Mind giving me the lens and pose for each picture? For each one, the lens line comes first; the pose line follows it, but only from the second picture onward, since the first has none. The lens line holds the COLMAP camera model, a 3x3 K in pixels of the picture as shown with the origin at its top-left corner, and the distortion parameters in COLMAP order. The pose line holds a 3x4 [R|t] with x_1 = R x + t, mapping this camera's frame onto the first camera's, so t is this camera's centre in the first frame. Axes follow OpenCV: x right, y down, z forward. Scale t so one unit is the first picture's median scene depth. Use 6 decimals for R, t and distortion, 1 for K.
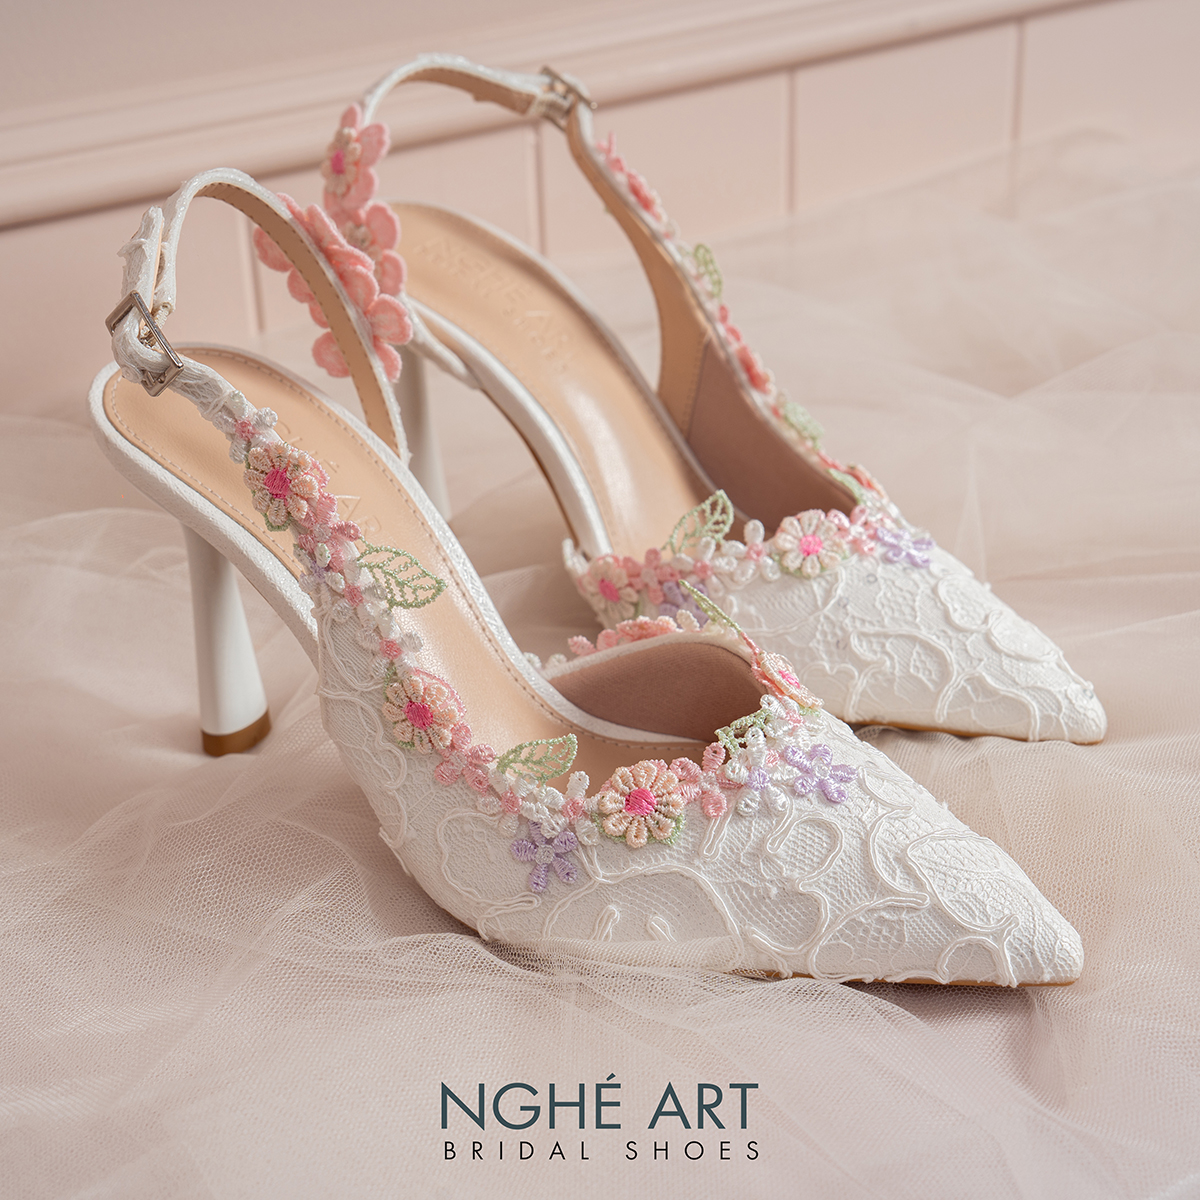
lens RADIAL K [[1946.1, 0, 600.0], [0, 1946.1, 600.0], [0, 0, 1]] dist [0.006255, 0.004556]
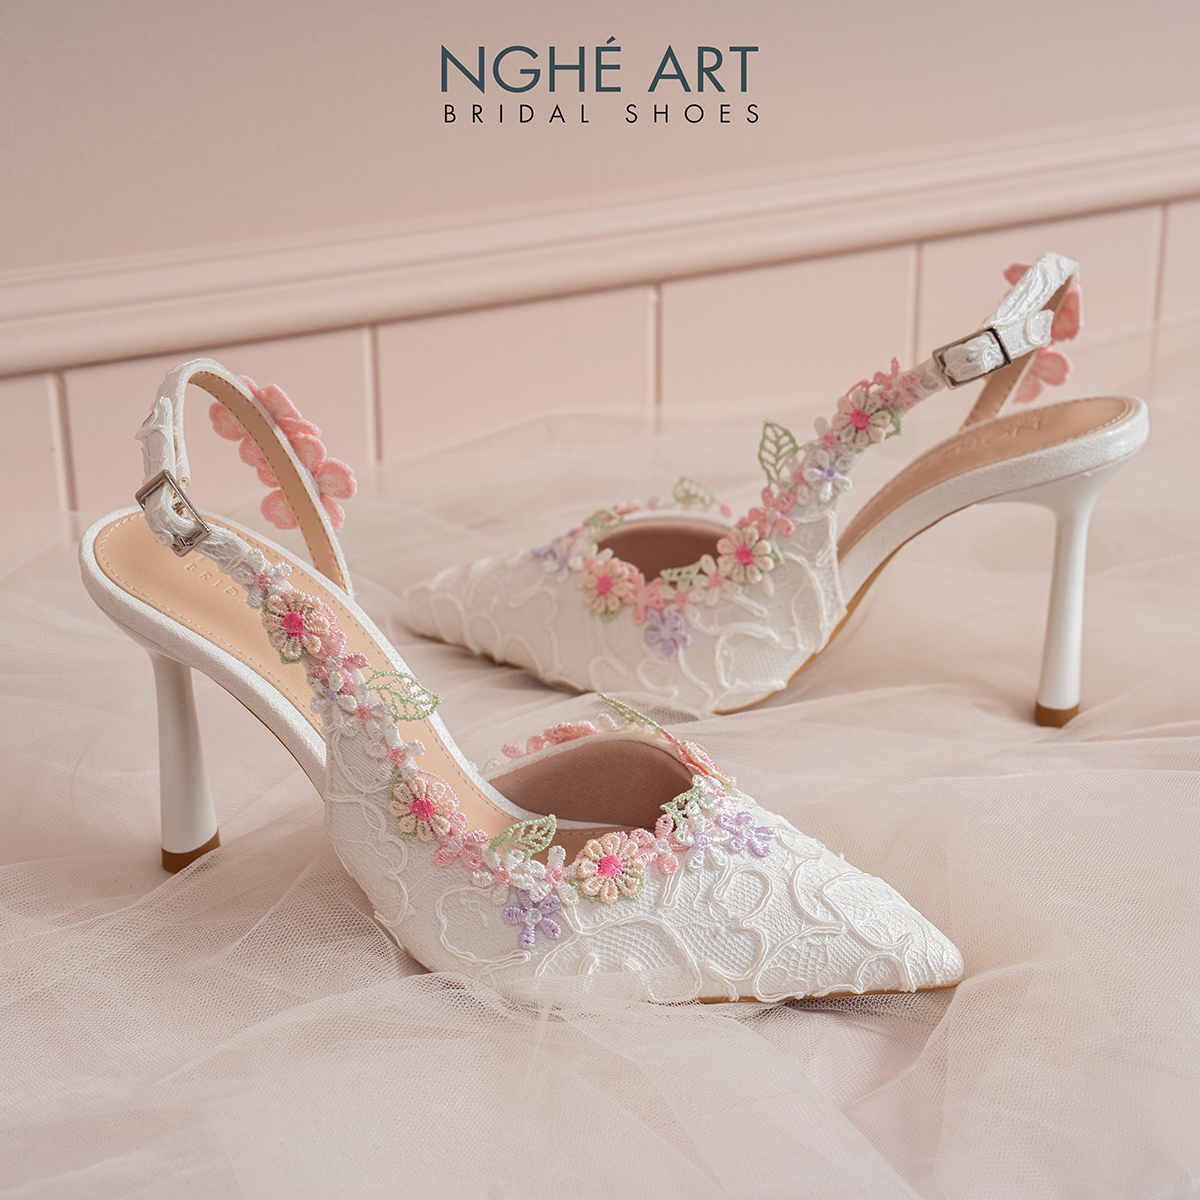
lens RADIAL K [[2462.1, 0, 600.0], [0, 2462.1, 600.0], [0, 0, 1]] dist [0.064478, 0.114129]
pose [[0.982549, -0.050447, 0.179031, -0.251915], [0.060759, 0.996766, -0.052589, 0.016935], [-0.175799, 0.062549, 0.982437, -0.533367]]
